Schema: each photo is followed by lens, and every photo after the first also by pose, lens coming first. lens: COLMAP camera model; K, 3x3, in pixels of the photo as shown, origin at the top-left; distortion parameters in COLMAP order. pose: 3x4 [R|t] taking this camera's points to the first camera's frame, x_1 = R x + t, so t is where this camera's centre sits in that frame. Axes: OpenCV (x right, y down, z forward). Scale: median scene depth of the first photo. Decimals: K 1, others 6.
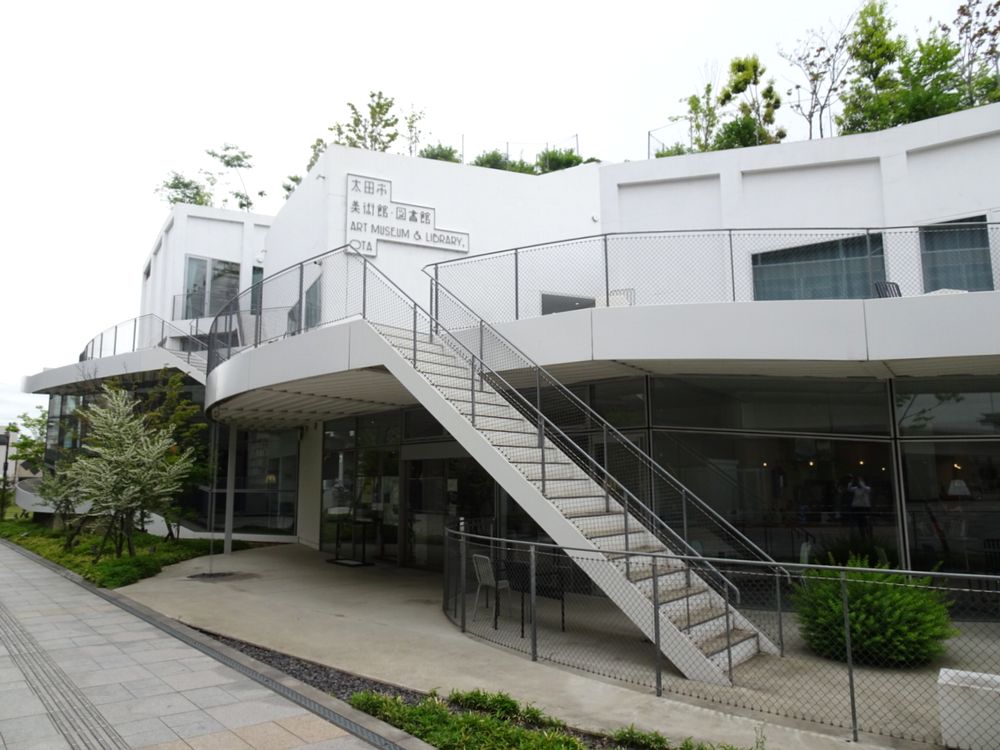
lens RADIAL K [[711.9, 0, 500.0], [0, 711.9, 375.0], [0, 0, 1]] dist [0.000659, -0.003852]
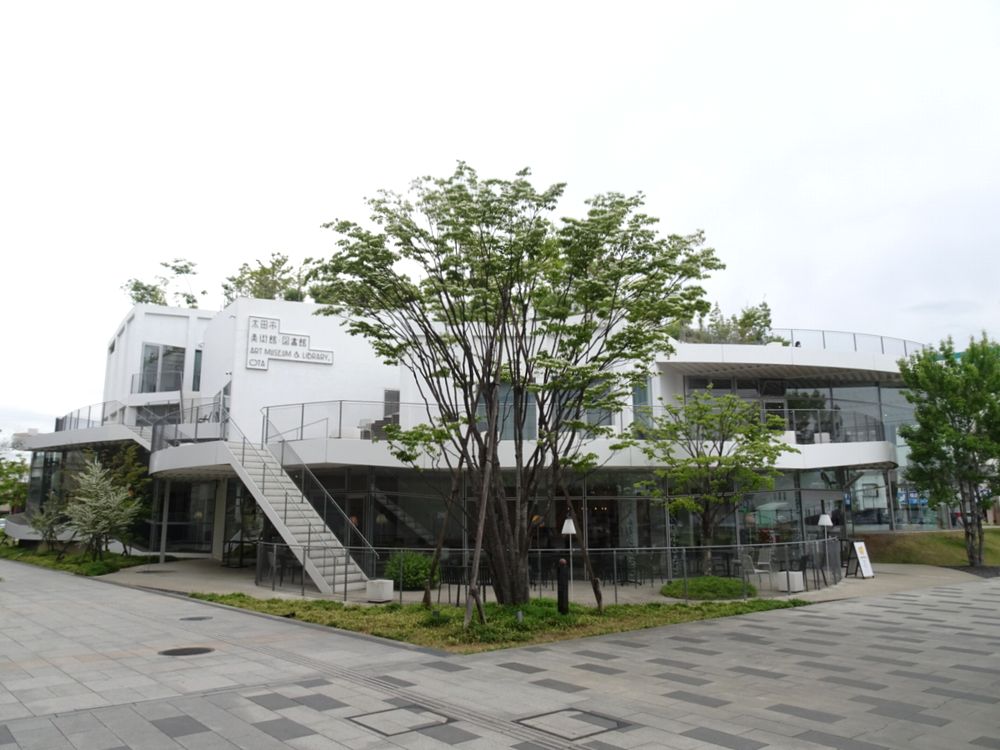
lens RADIAL K [[711.9, 0, 500.0], [0, 711.9, 375.0], [0, 0, 1]] dist [0.000659, -0.003852]
pose [[0.998837, 0.008597, 0.047452, 0.250442], [-0.006422, 0.998930, -0.045798, -0.086349], [-0.047795, 0.045440, 0.997823, -0.548241]]
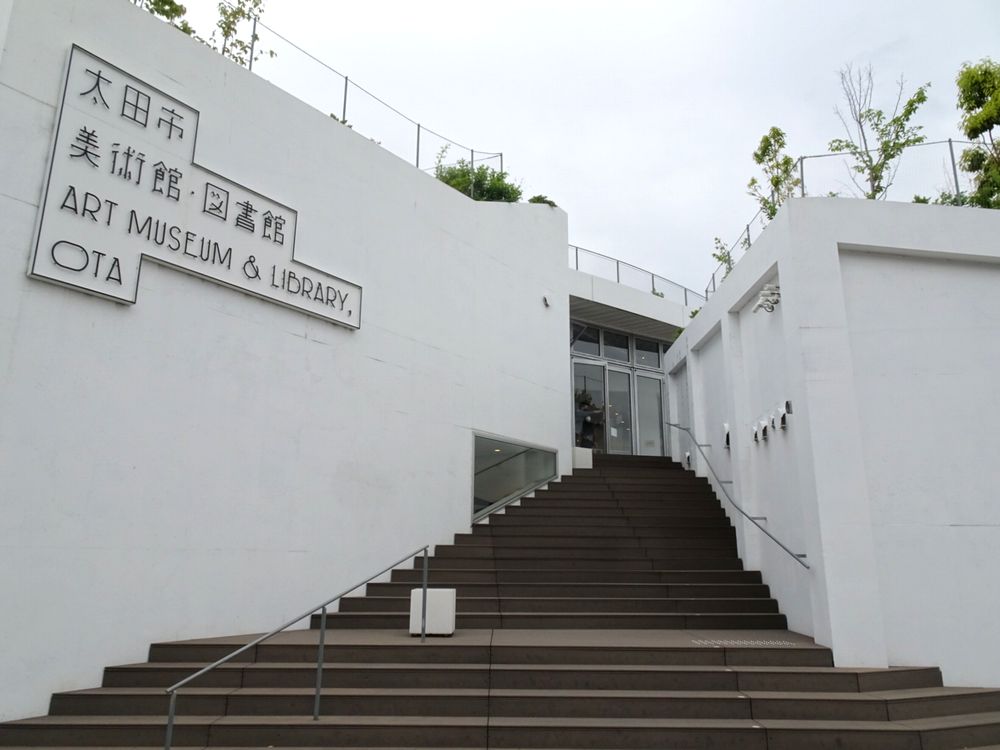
lens RADIAL K [[711.9, 0, 500.0], [0, 711.9, 375.0], [0, 0, 1]] dist [0.000659, -0.003852]
pose [[0.881525, 0.132299, 0.453222, -0.165626], [-0.084644, 0.988670, -0.123965, -0.104576], [-0.464487, 0.070916, 0.882736, 0.613843]]
